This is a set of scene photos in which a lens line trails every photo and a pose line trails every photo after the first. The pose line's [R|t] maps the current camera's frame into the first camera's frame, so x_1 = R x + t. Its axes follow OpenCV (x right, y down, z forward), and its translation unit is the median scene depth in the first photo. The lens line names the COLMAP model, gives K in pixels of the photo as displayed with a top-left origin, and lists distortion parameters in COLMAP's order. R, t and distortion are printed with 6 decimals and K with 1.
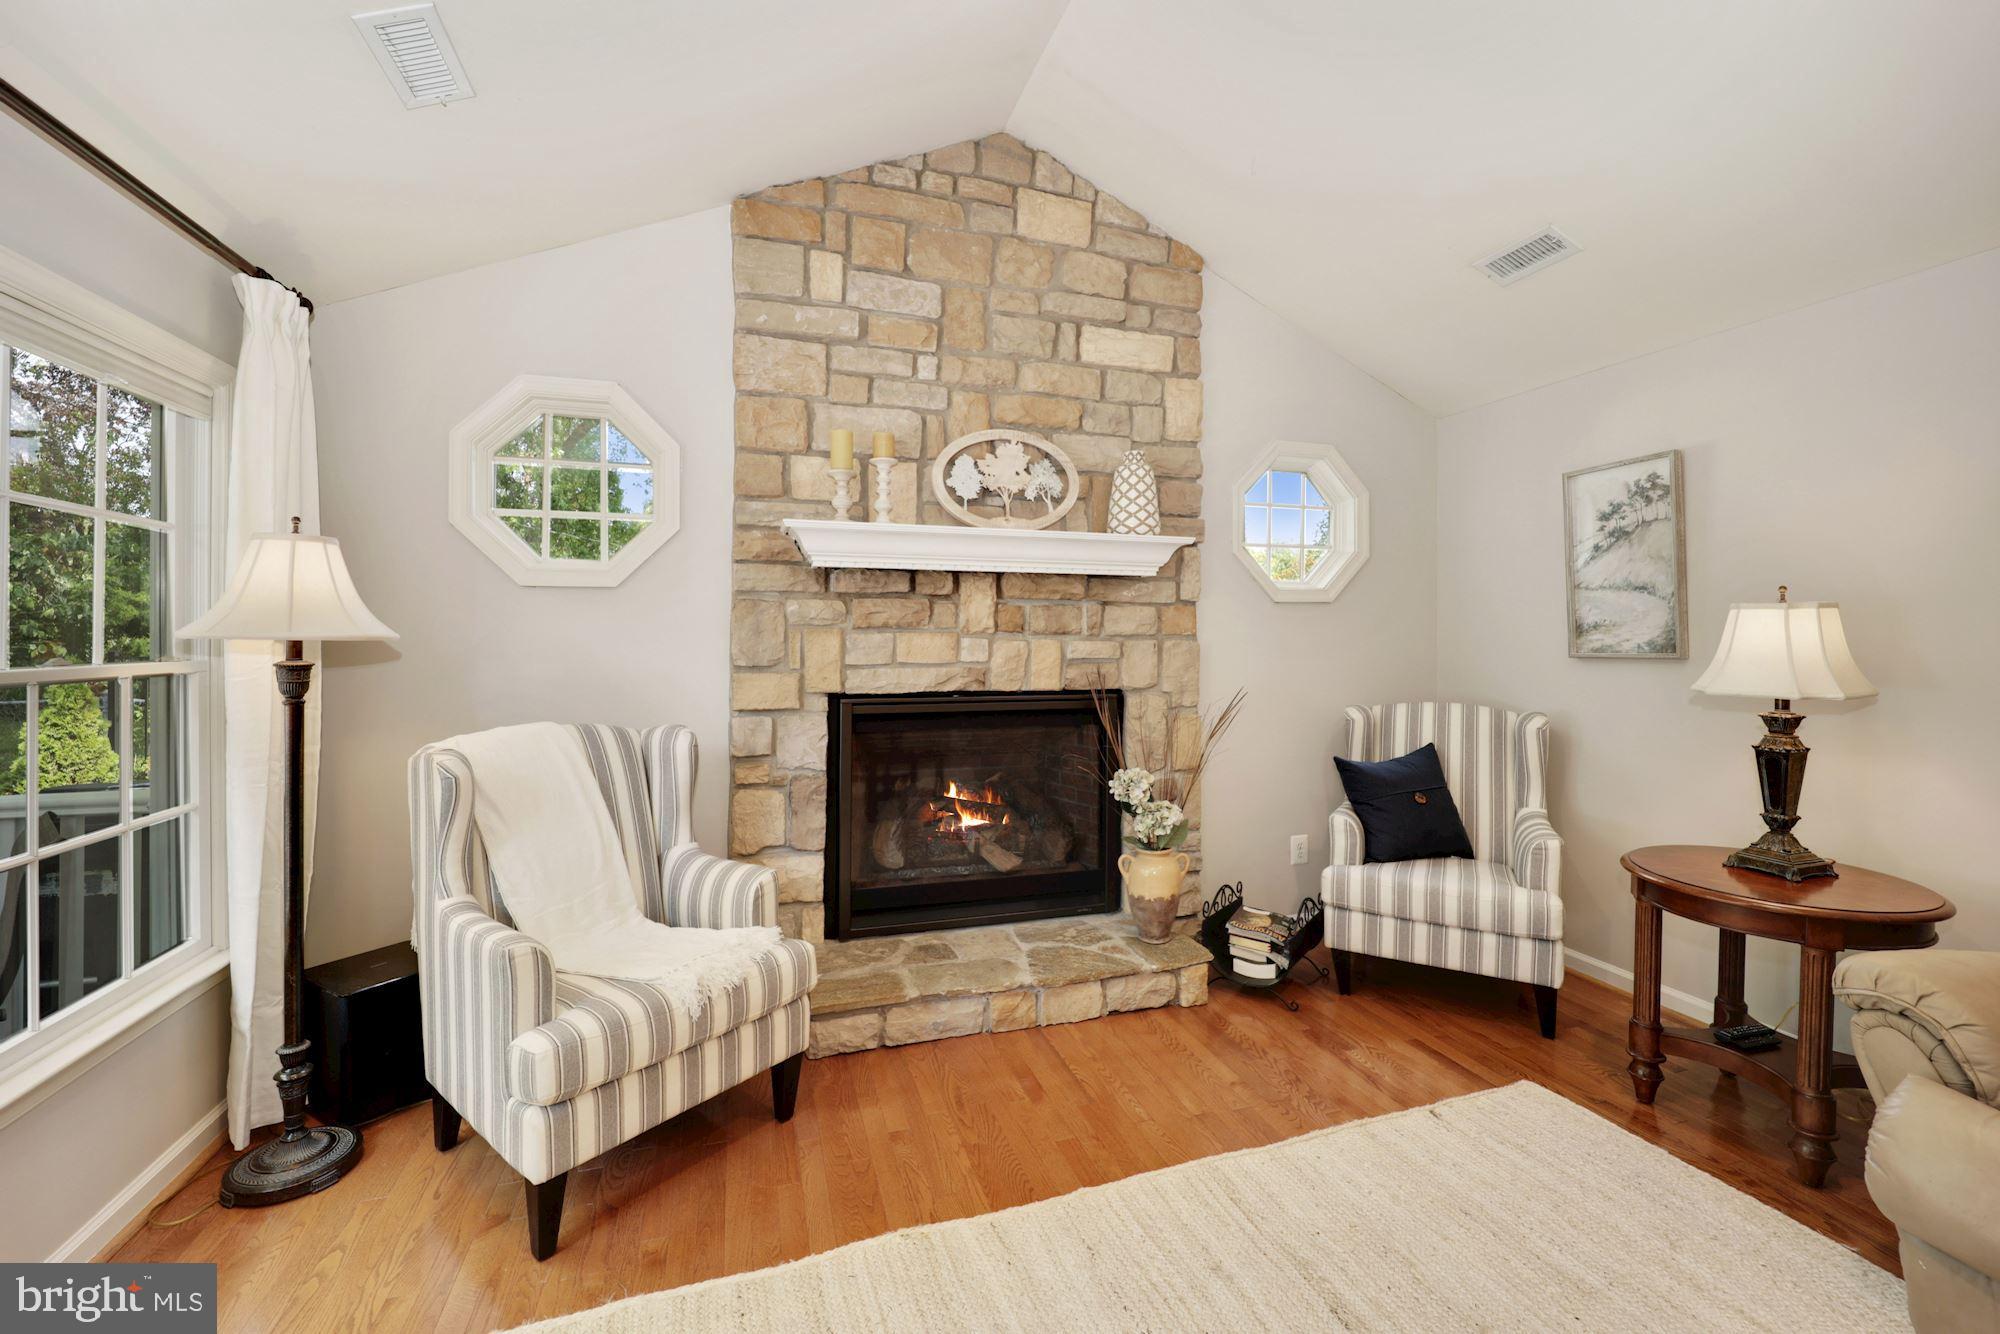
lens RADIAL K [[822.0, 0, 1006.3], [0, 822.0, 662.5], [0, 0, 1]] dist [-0.009193, -0.003003]
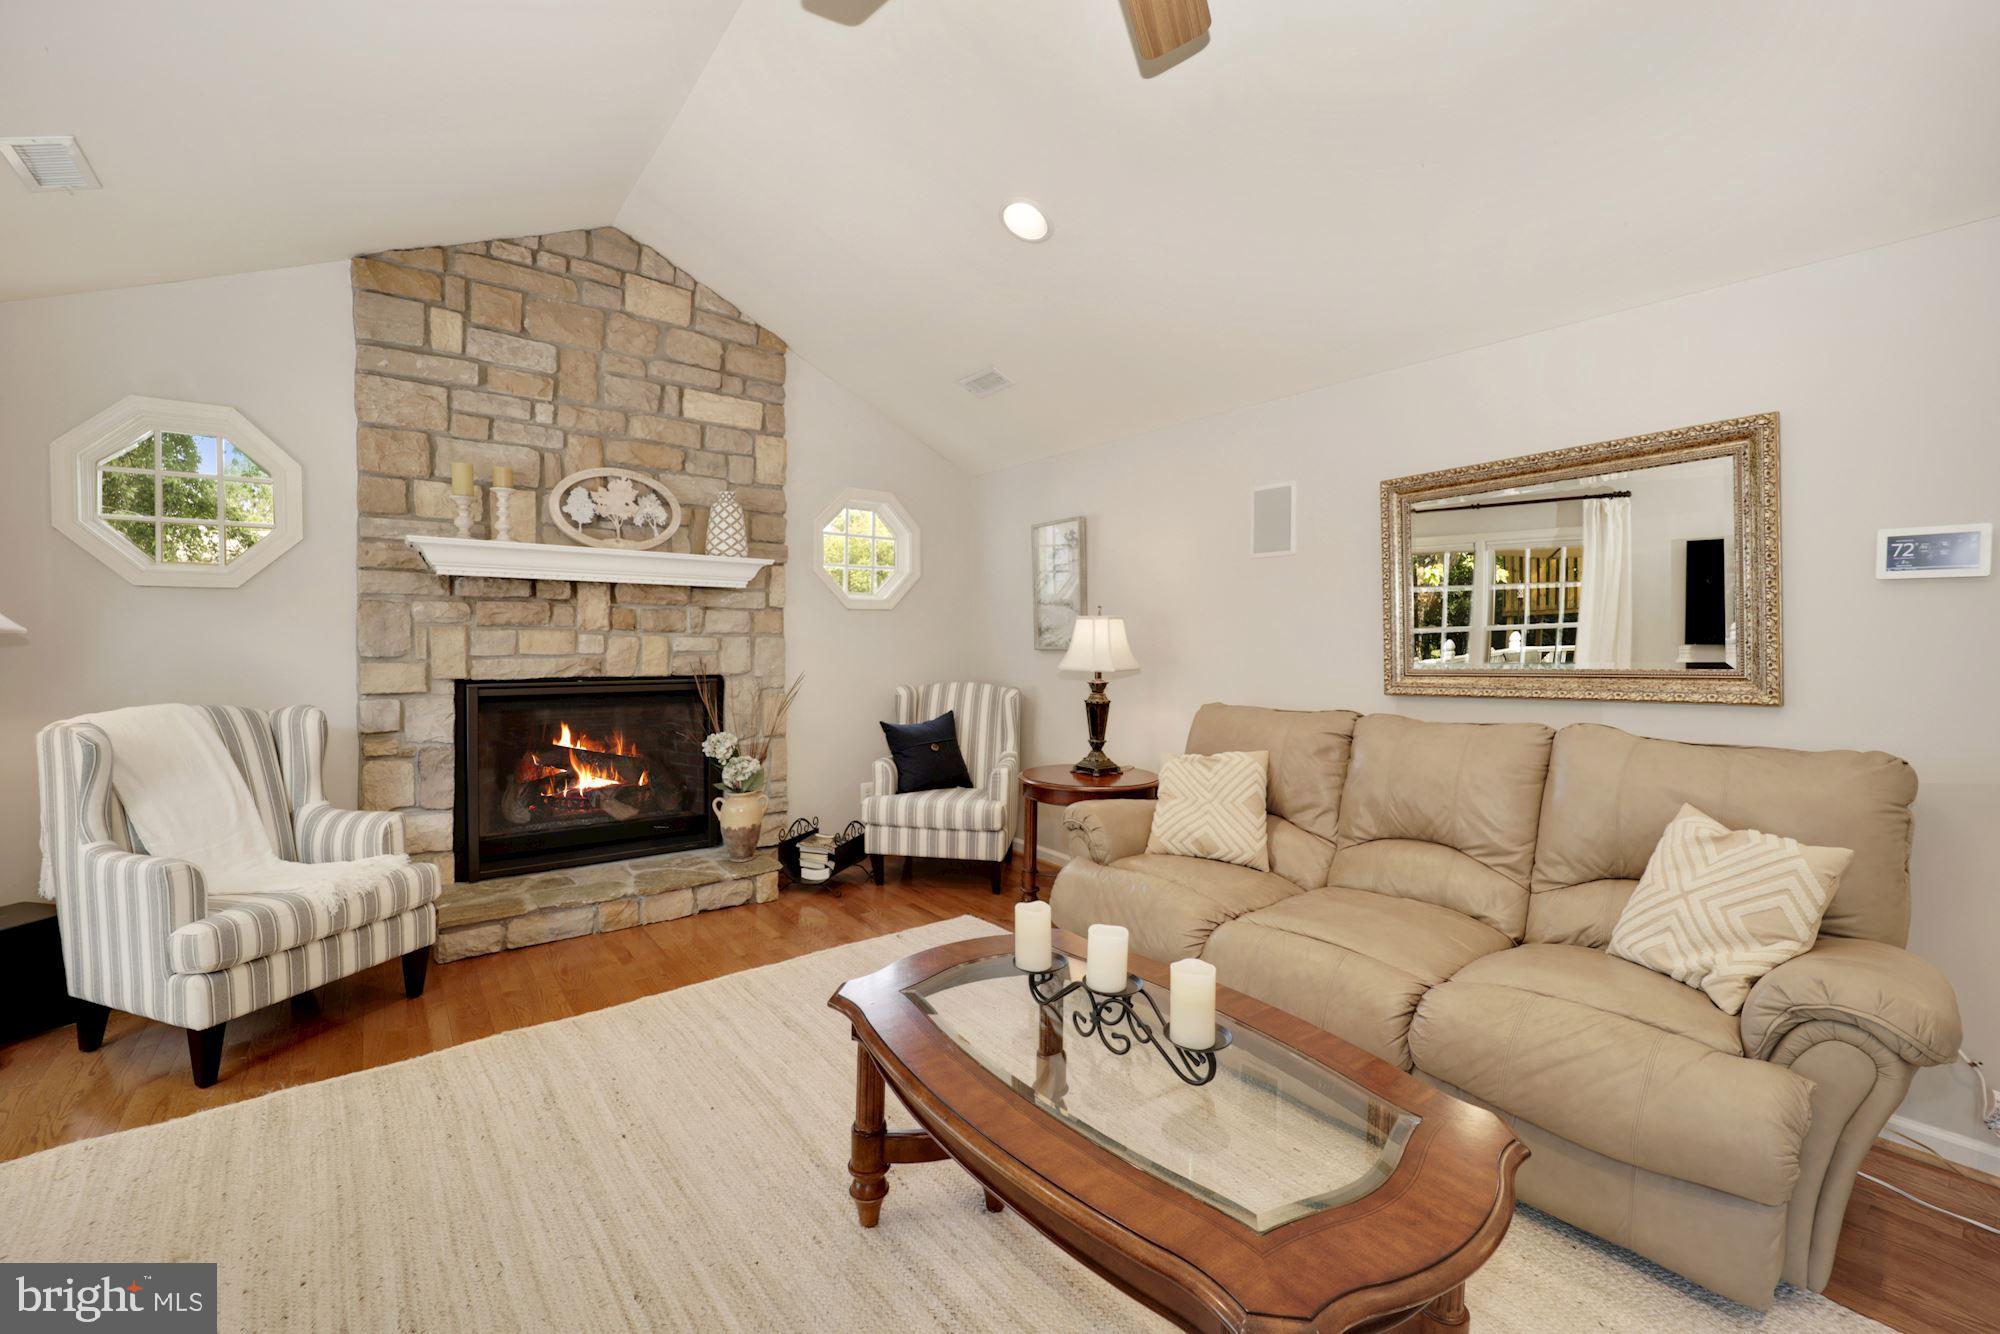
lens RADIAL K [[822.0, 0, 1008.1], [0, 822.0, 679.2], [0, 0, 1]] dist [-0.009193, -0.003003]
pose [[0.938963, -0.012745, 0.343781, 0.136184], [0.005106, 0.999720, 0.023118, 0.013515], [-0.343980, -0.019952, 0.938765, -0.416112]]
